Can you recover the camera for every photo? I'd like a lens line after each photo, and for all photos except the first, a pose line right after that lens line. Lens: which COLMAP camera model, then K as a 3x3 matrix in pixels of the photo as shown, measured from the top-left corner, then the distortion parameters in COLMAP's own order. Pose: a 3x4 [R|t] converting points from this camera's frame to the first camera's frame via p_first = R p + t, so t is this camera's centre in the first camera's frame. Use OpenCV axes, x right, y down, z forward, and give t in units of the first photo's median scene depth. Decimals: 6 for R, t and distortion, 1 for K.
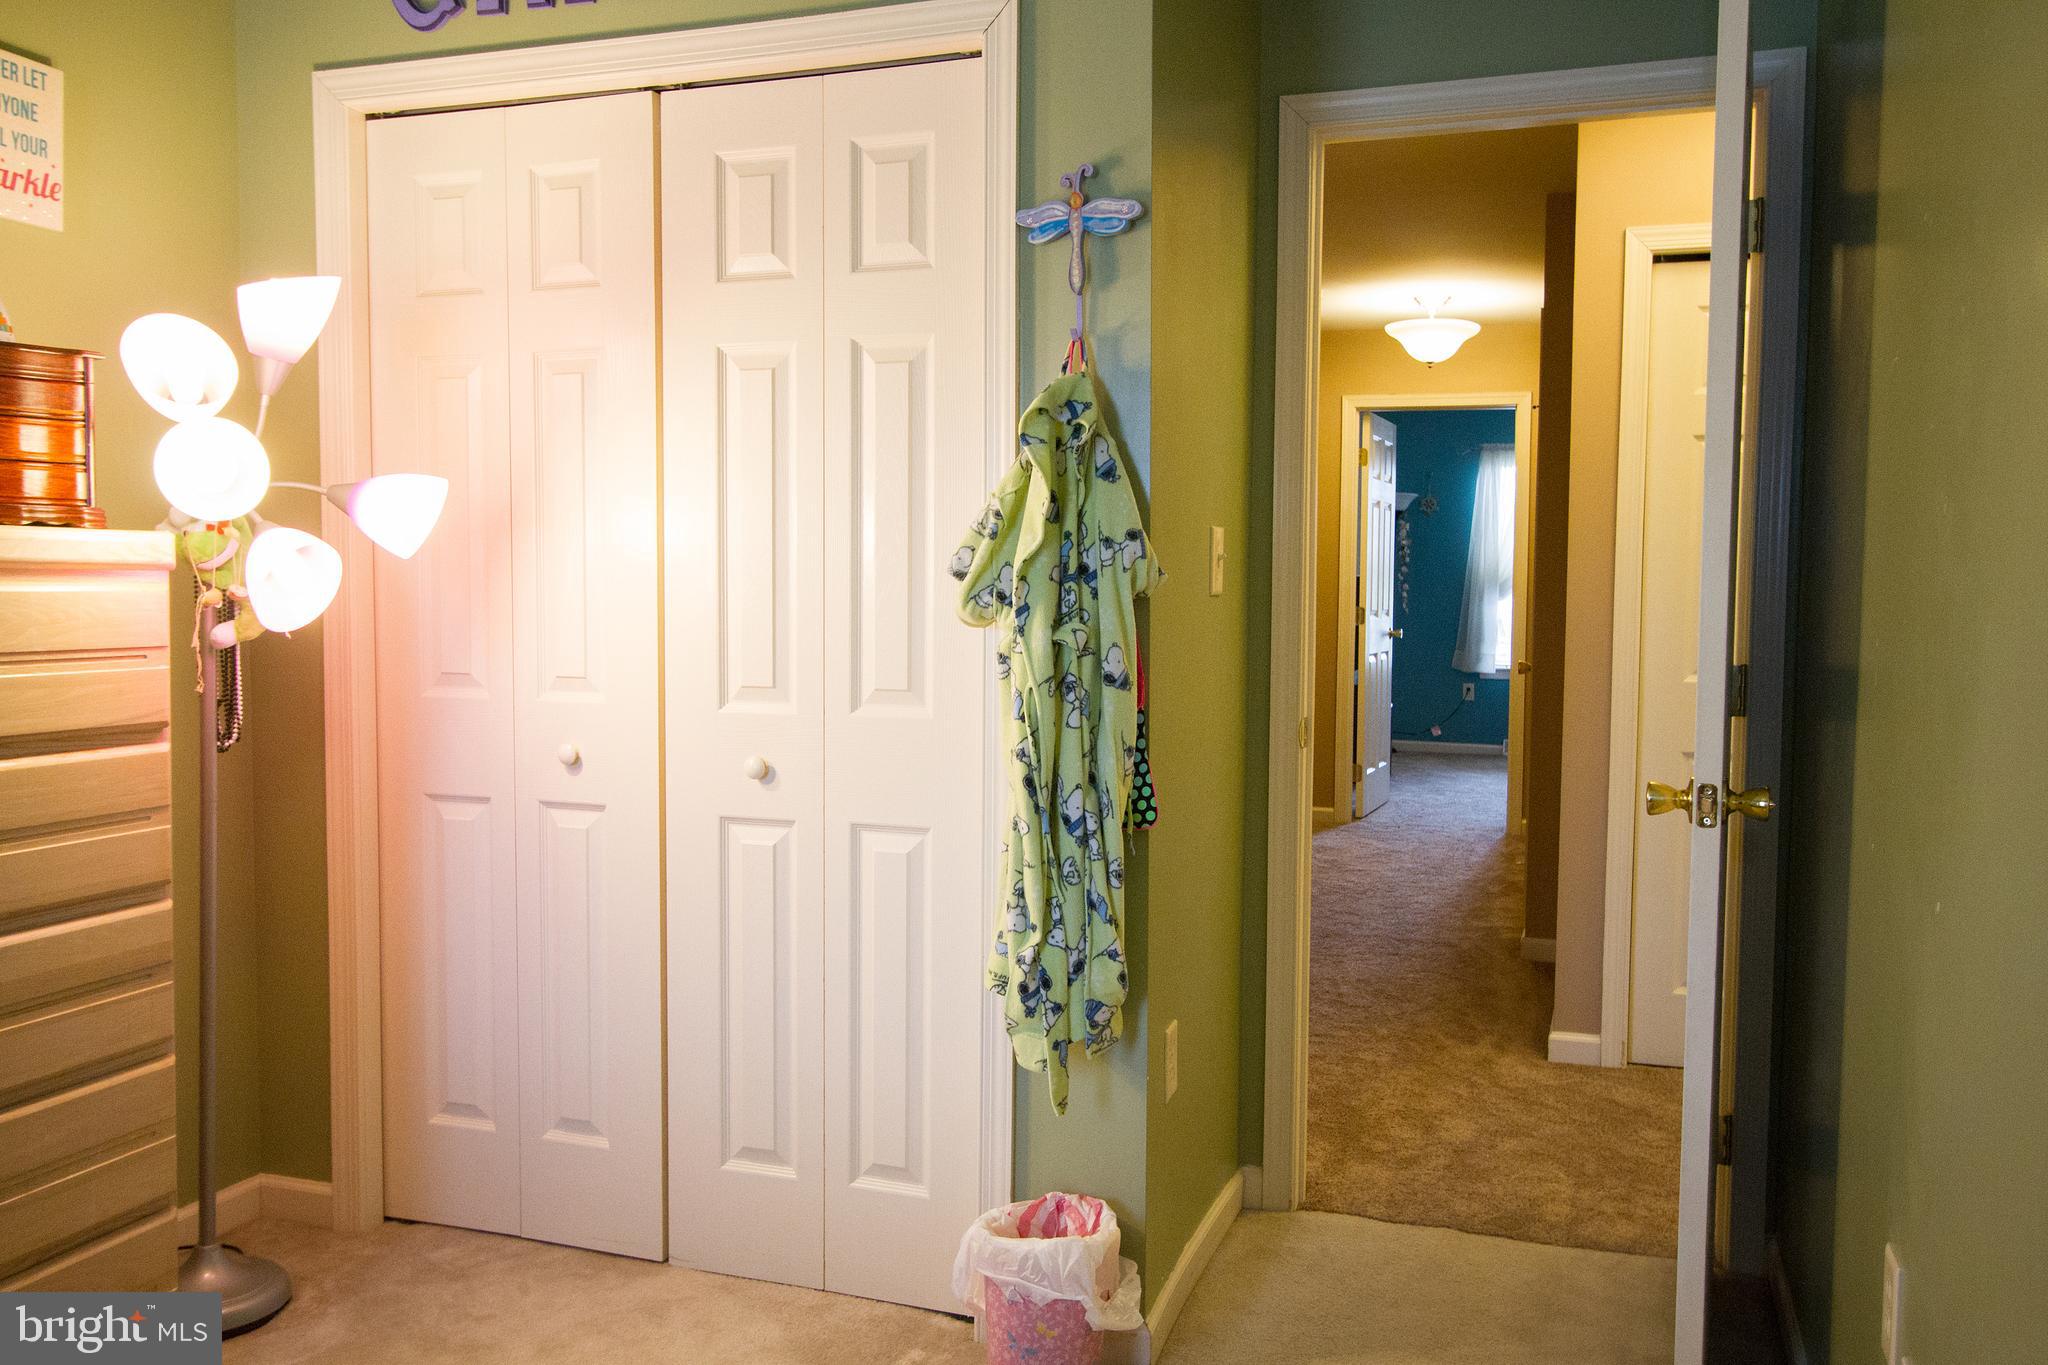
lens RADIAL K [[1666.5, 0, 1031.3], [0, 1666.5, 682.0], [0, 0, 1]] dist [-0.030779, 0.052283]
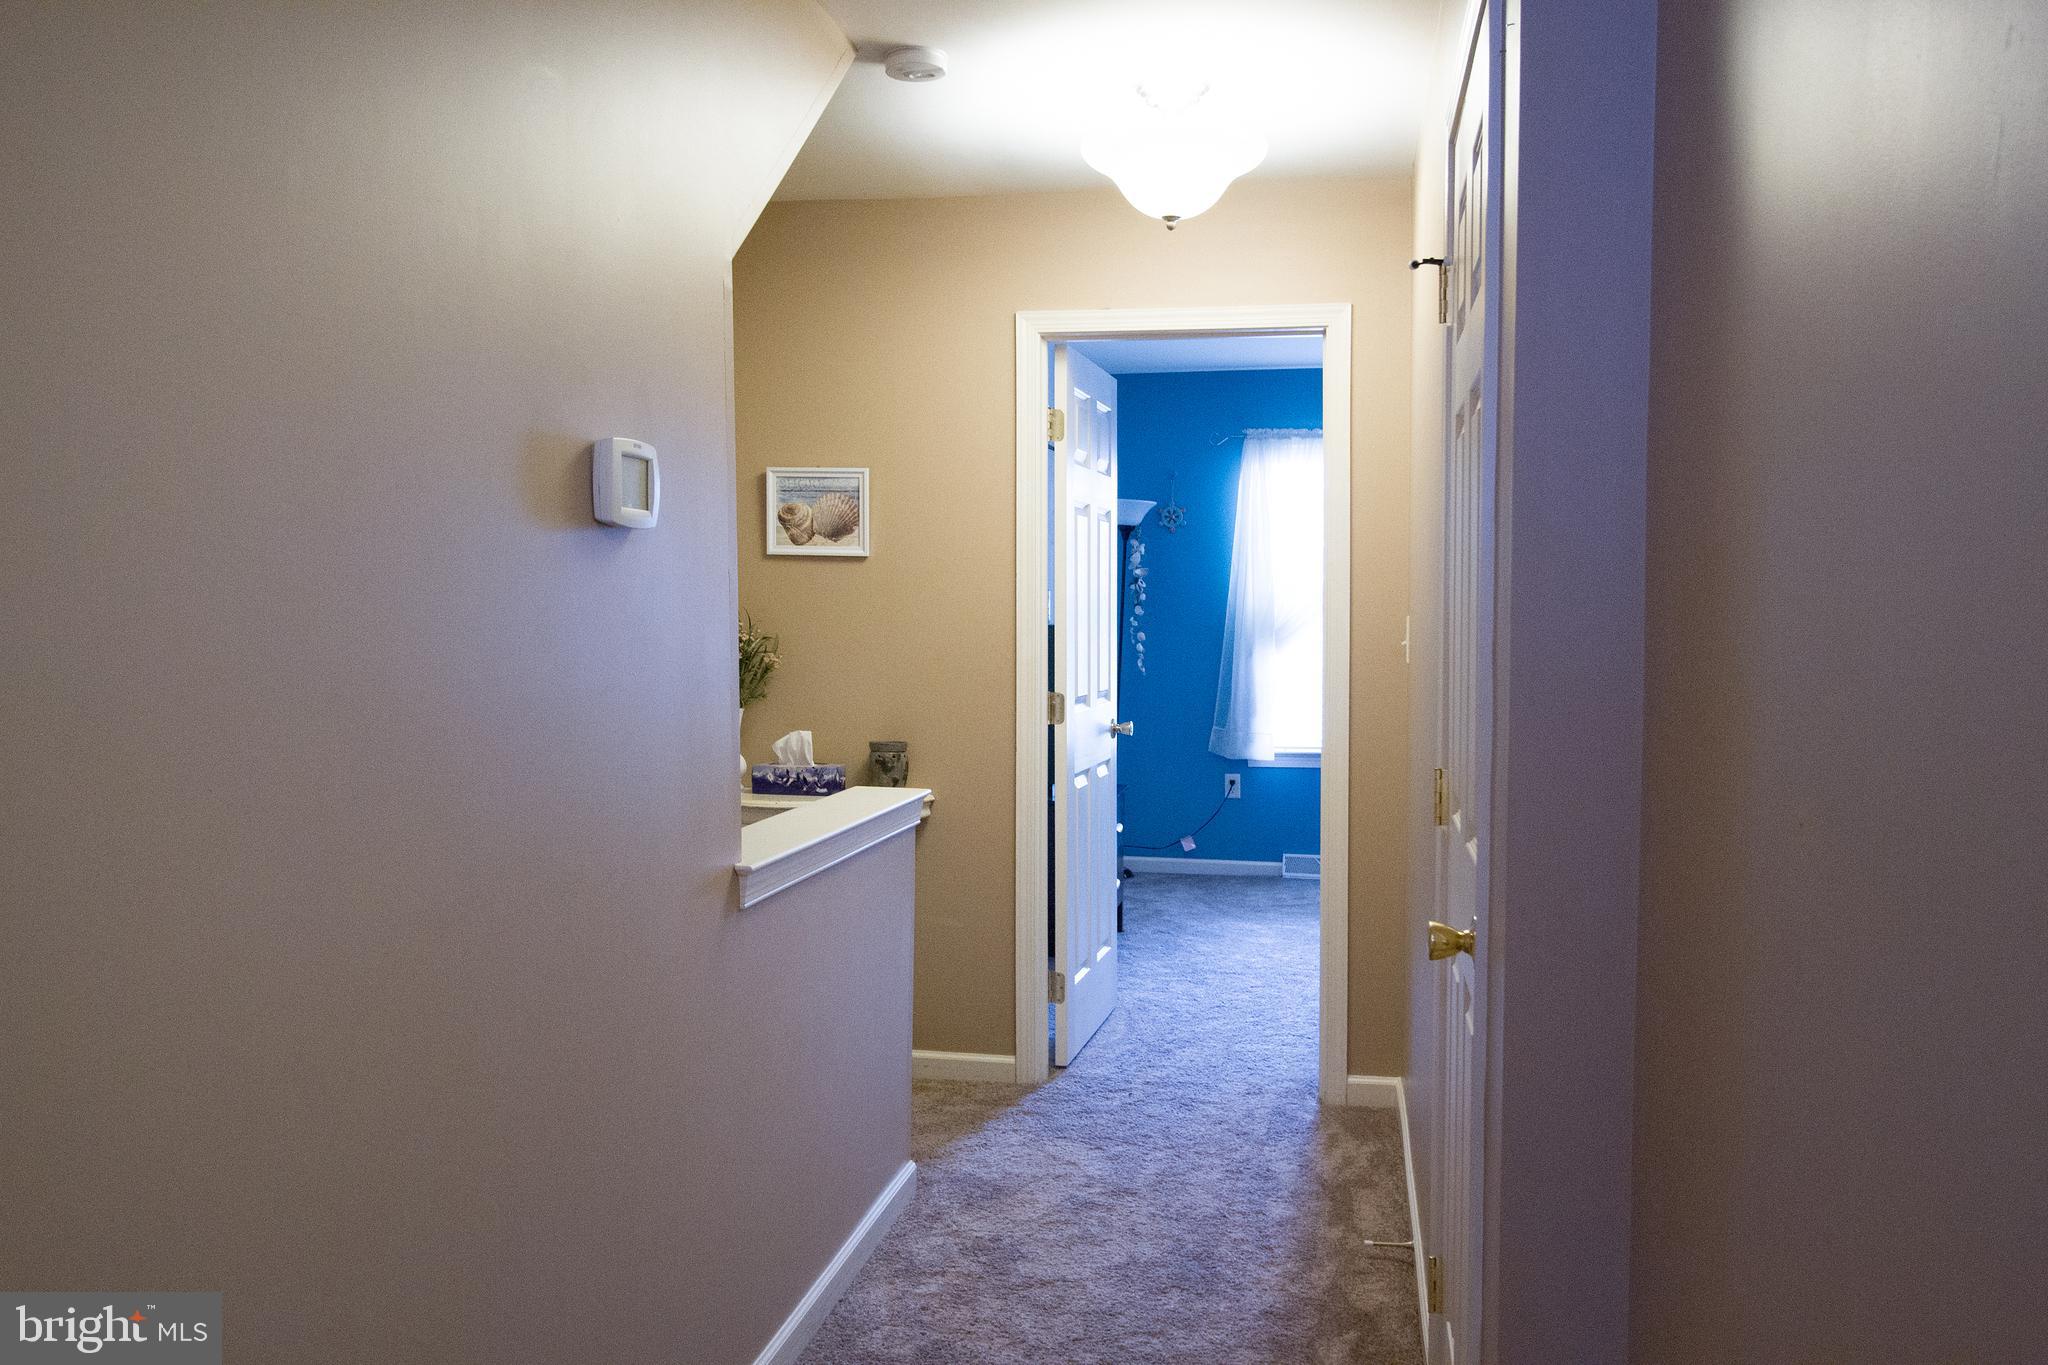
lens RADIAL K [[1666.5, 0, 1031.3], [0, 1666.5, 682.0], [0, 0, 1]] dist [-0.030779, 0.052283]
pose [[0.988763, -0.015638, 0.148675, 0.098881], [0.017765, 0.999758, -0.012985, -0.038775], [-0.148435, 0.015480, 0.988801, 0.416152]]
